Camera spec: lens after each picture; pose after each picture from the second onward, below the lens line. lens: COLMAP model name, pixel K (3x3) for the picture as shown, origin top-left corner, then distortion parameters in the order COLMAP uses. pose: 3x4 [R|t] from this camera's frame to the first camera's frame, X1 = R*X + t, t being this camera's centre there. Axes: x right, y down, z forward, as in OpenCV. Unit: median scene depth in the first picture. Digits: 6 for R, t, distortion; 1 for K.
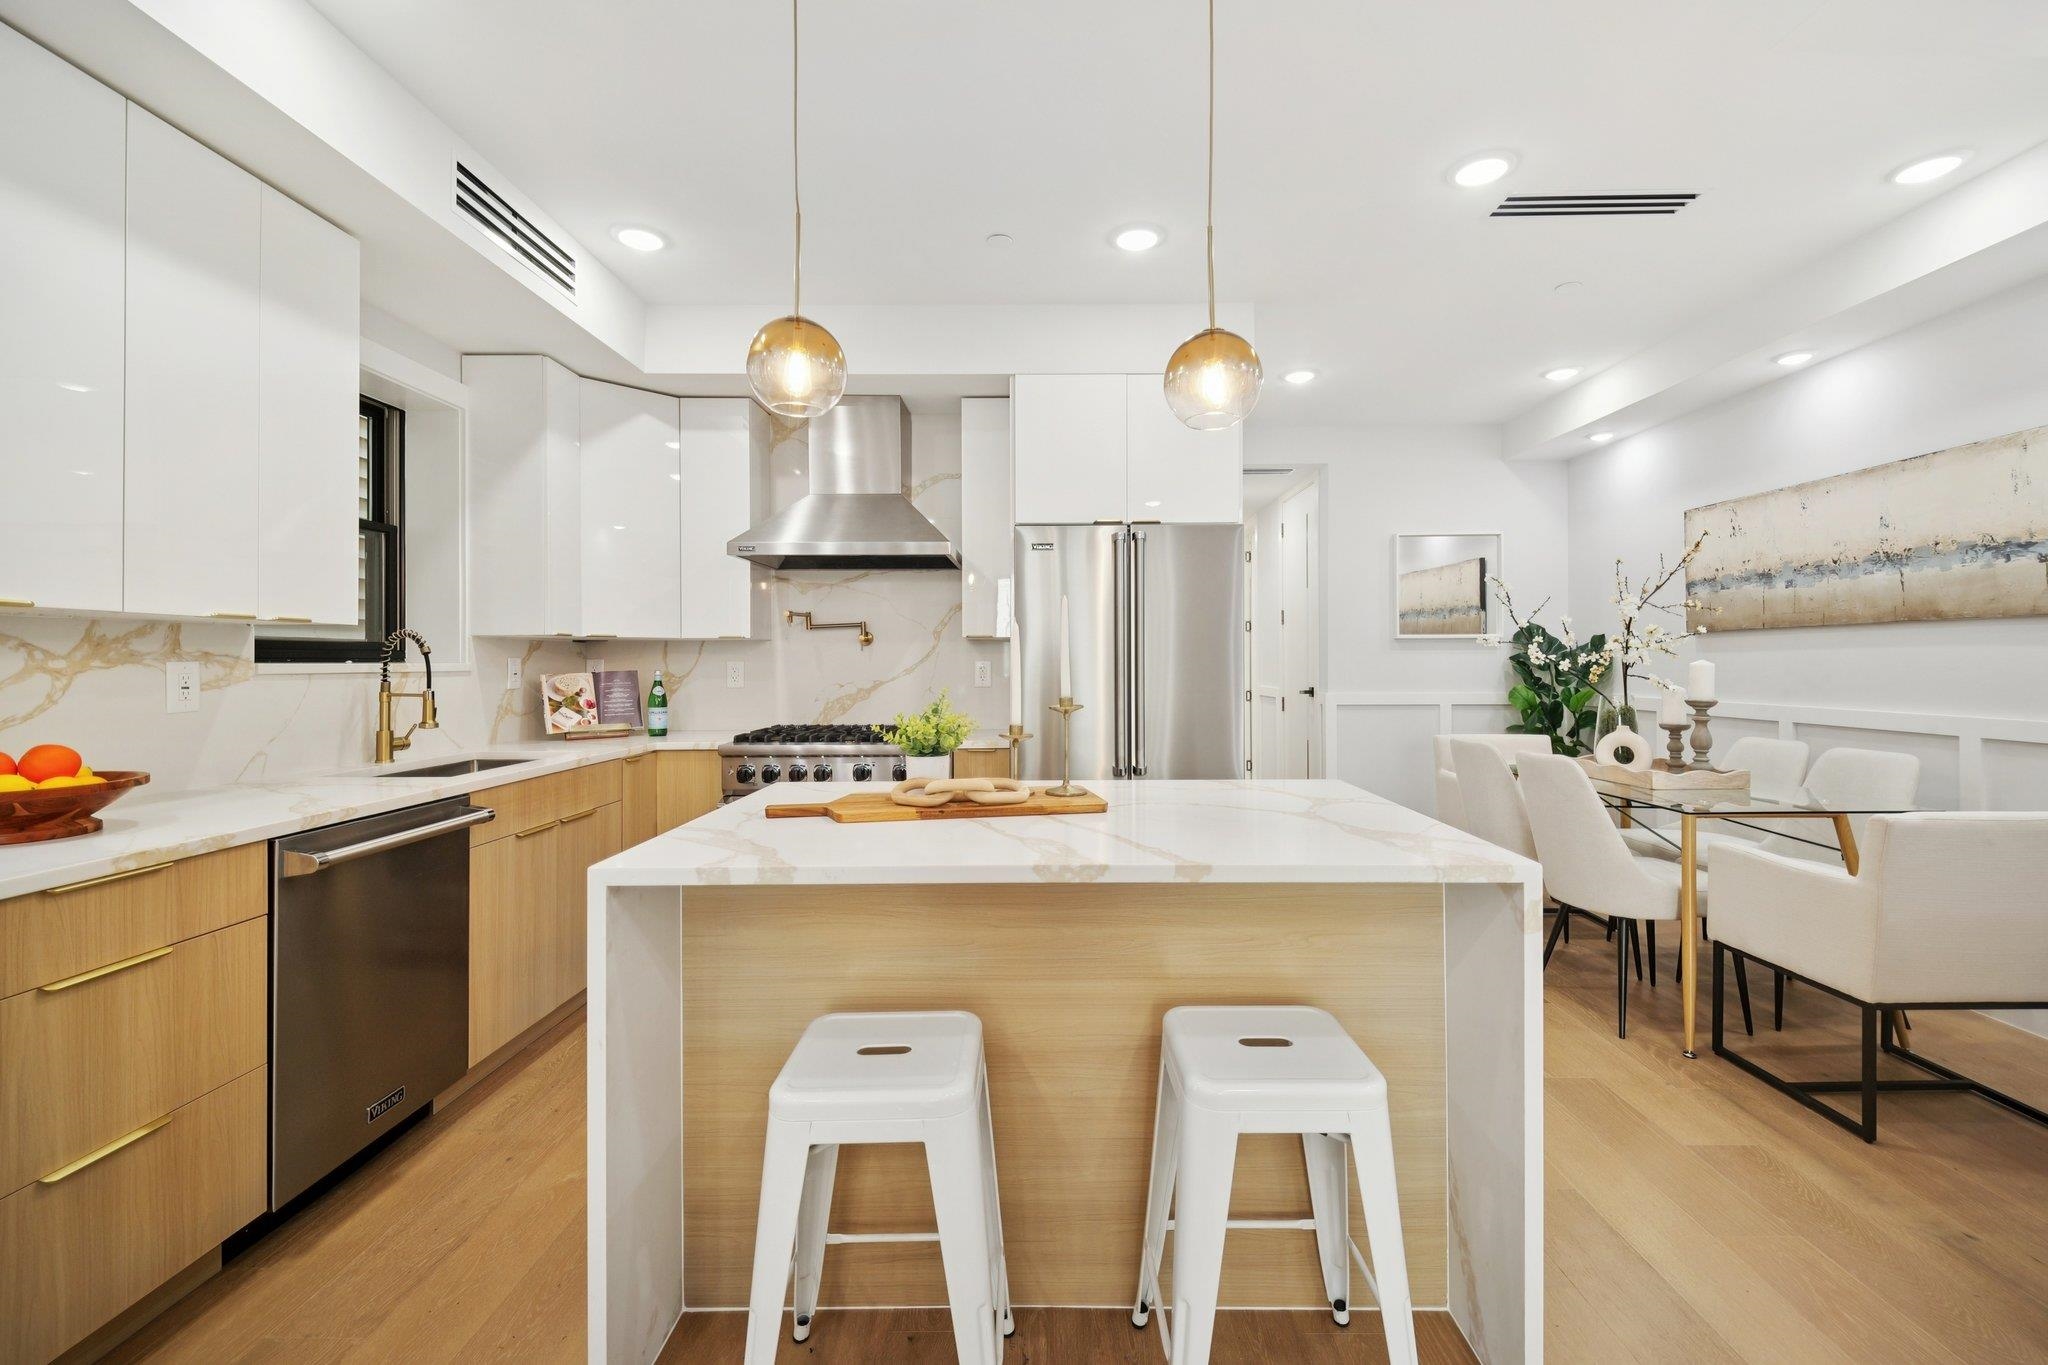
lens RADIAL K [[891.8, 0, 1017.5], [0, 891.8, 666.5], [0, 0, 1]] dist [-0.001122, -0.000610]
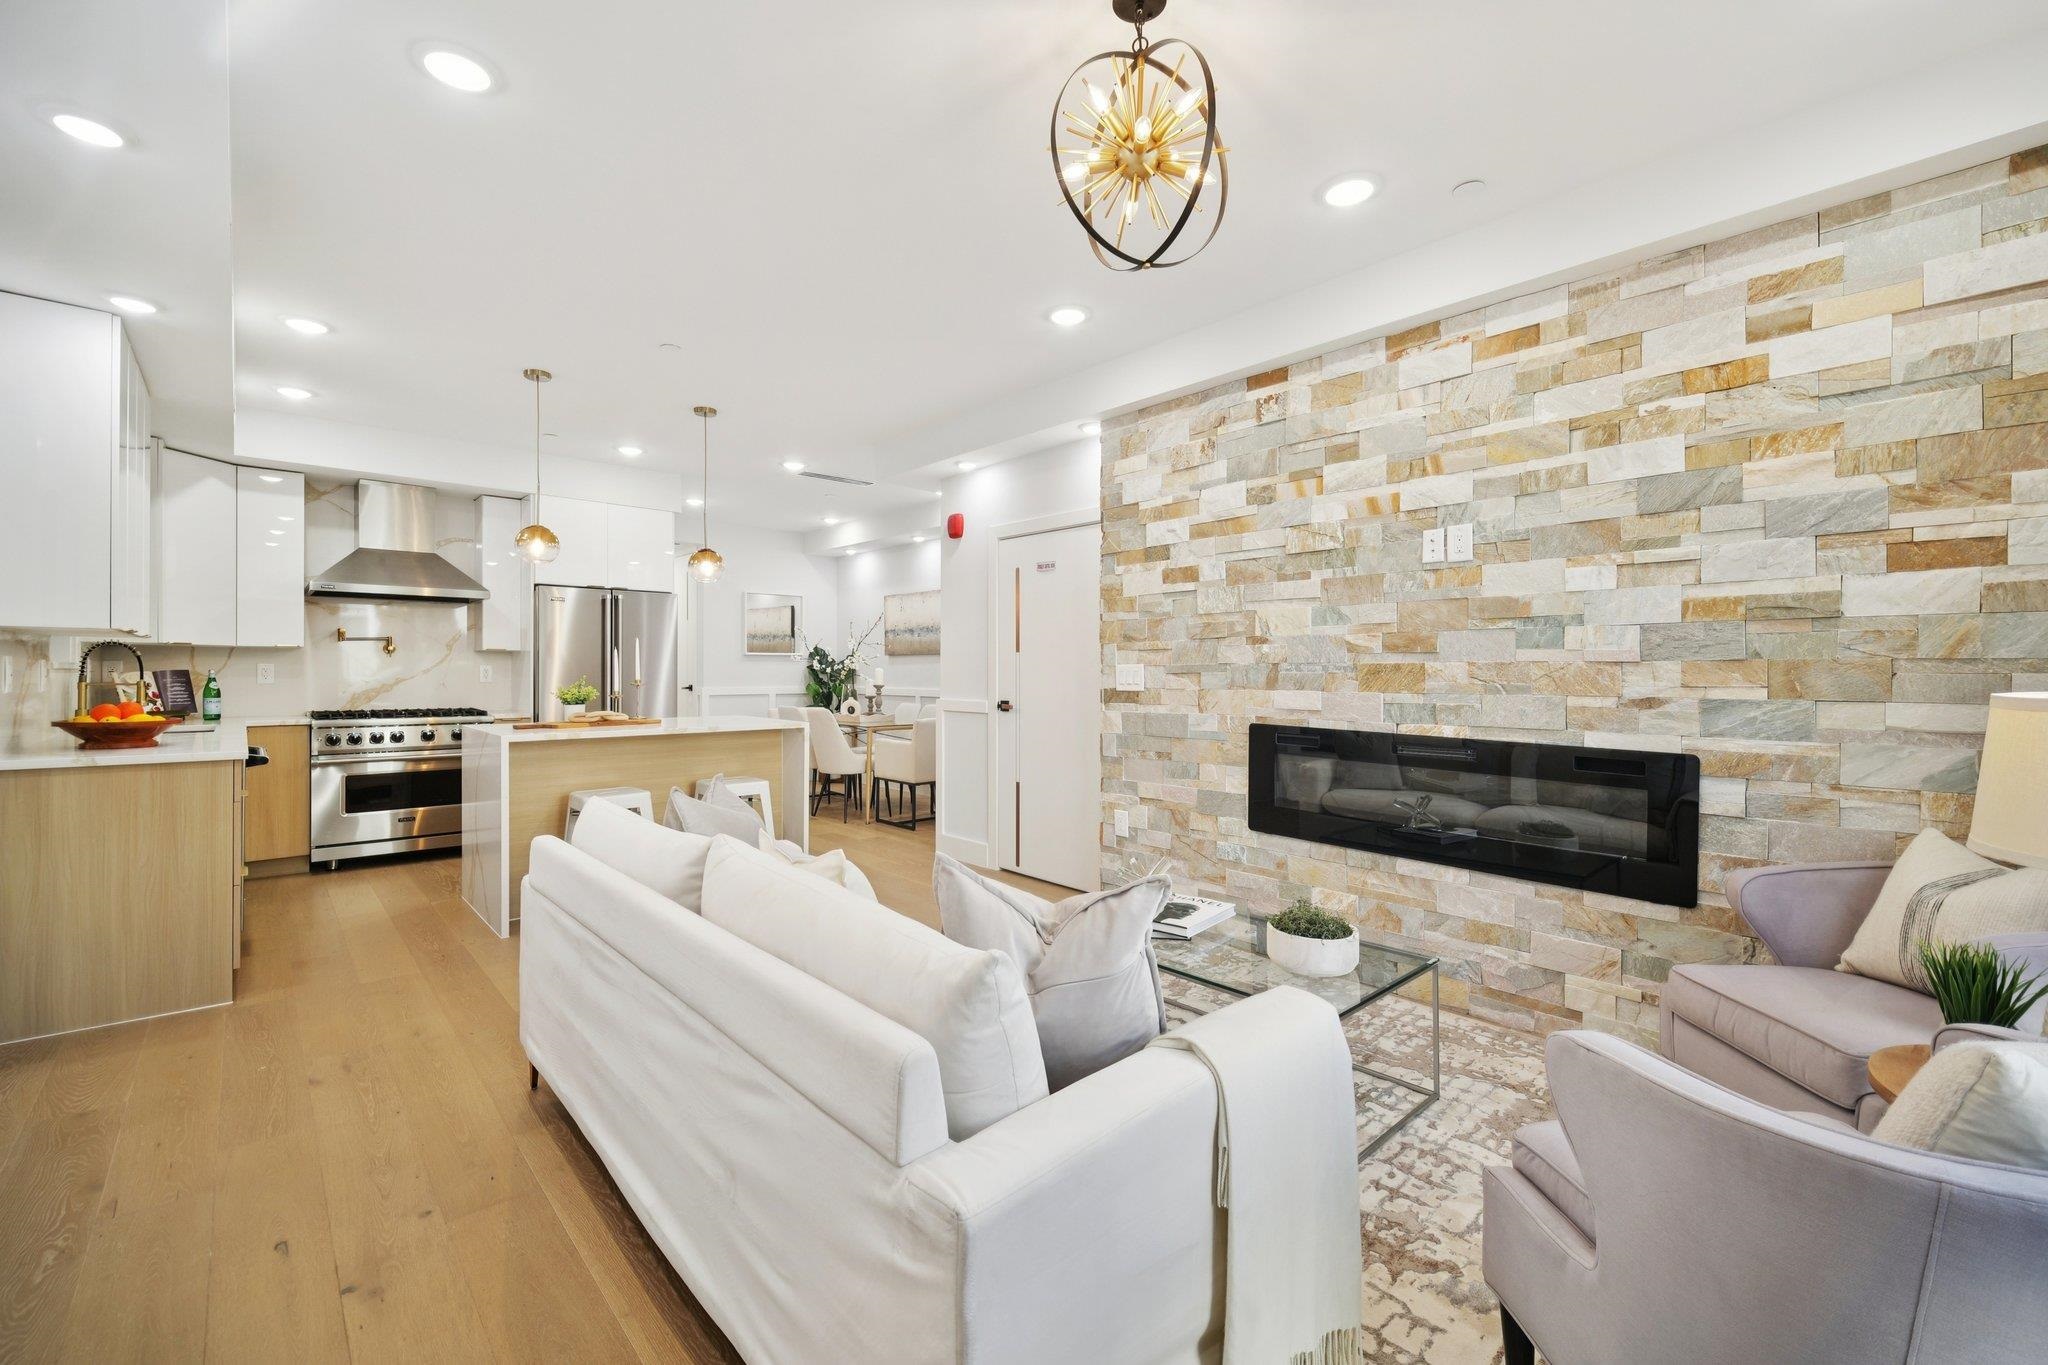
lens RADIAL K [[873.8, 0, 1068.4], [0, 873.8, 668.5], [0, 0, 1]] dist [0.001459, -0.011584]
pose [[0.704759, 0.008123, 0.709401, -0.479457], [-0.001809, 0.999952, -0.009653, 0.014057], [-0.709445, 0.005519, 0.704739, -0.907954]]
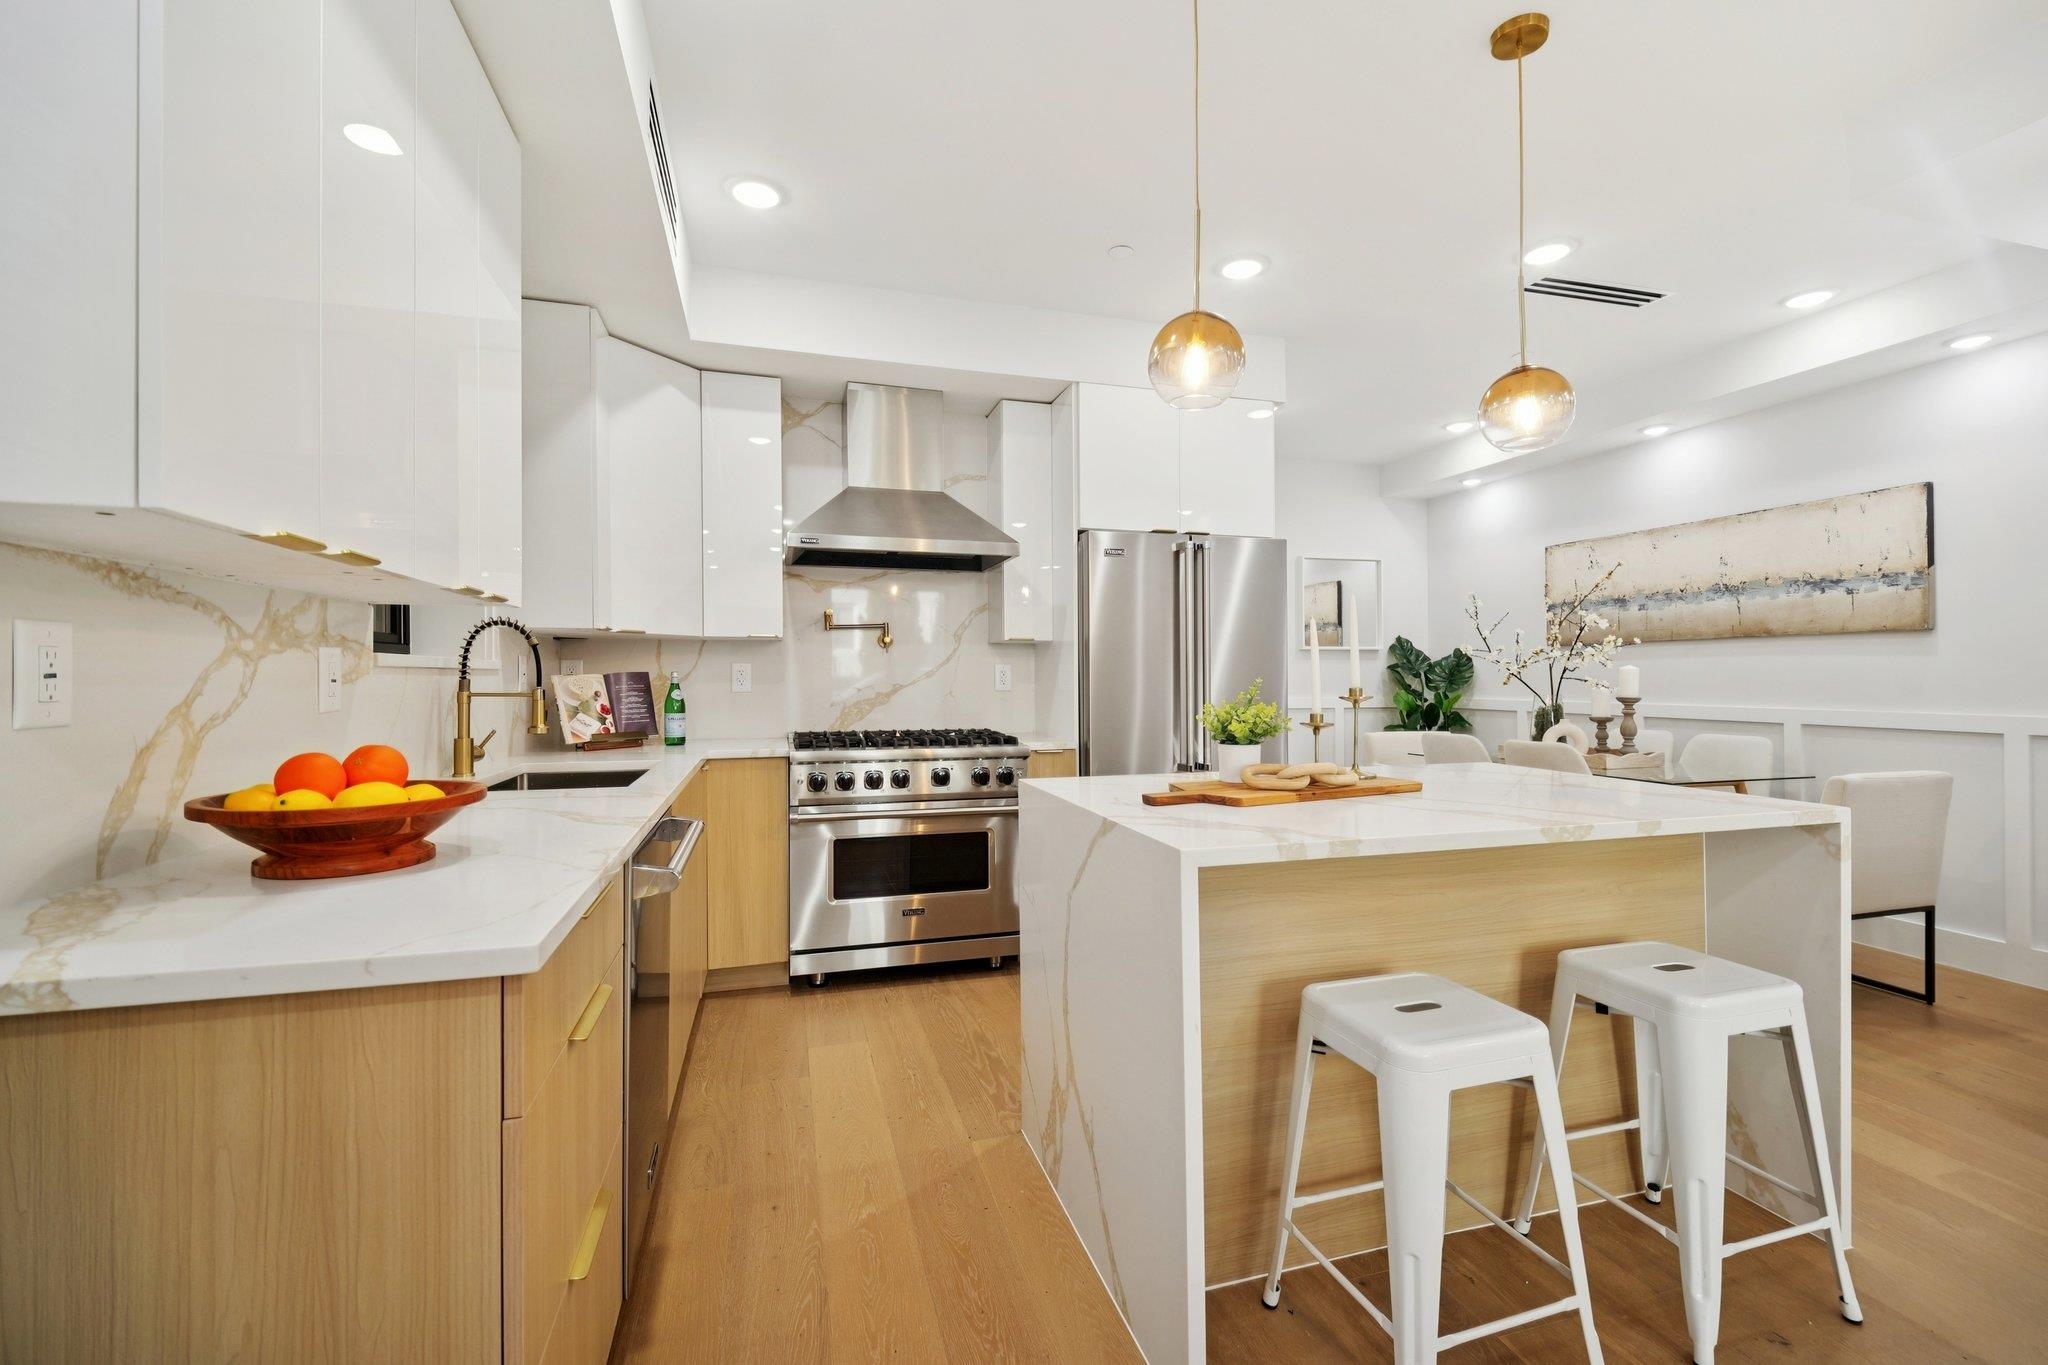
lens RADIAL K [[893.4, 0, 1024.0], [0, 893.4, 682.5], [0, 0, 1]] dist [0.002143, 0.000013]
pose [[0.955448, 0.000980, 0.295156, -0.381768], [-0.001352, 0.999999, 0.001059, 0.015455], [-0.295155, -0.001411, 0.955448, 0.044257]]
